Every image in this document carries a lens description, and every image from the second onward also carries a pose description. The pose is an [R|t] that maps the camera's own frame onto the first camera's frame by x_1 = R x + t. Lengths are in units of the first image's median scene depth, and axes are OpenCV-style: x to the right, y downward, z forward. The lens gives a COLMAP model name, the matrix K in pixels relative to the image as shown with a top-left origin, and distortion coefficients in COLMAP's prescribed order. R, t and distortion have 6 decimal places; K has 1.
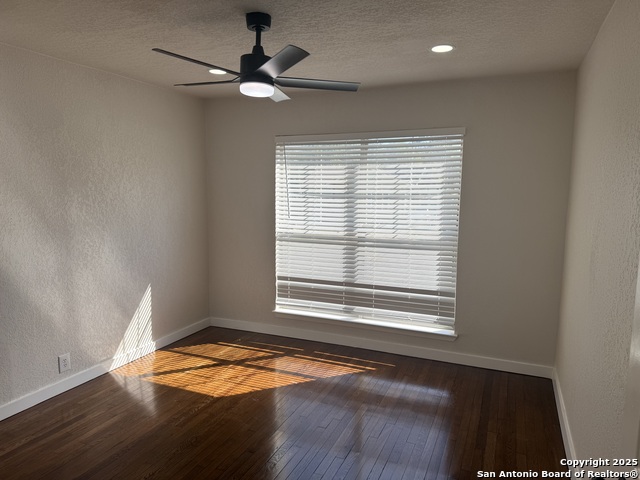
lens RADIAL K [[454.9, 0, 331.0], [0, 454.9, 248.4], [0, 0, 1]] dist [0.023653, -0.029960]
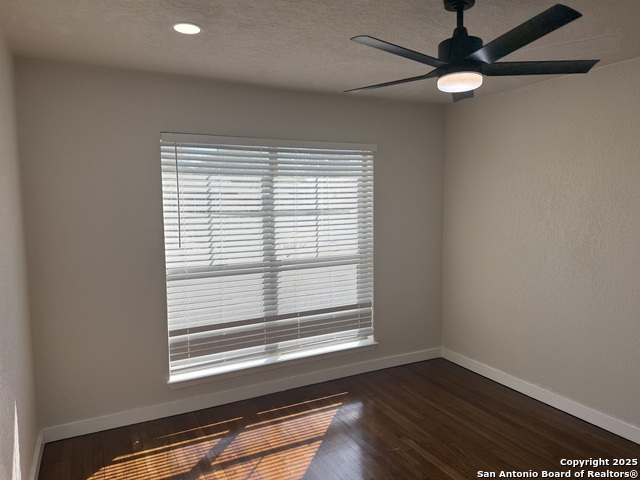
lens RADIAL K [[454.9, 0, 320.3], [0, 454.9, 241.9], [0, 0, 1]] dist [0.023653, -0.029960]
pose [[0.623632, -0.086959, 0.776867, -0.554586], [0.117463, 0.992934, 0.016851, -0.065618], [-0.772843, 0.080744, 0.629440, 0.402413]]
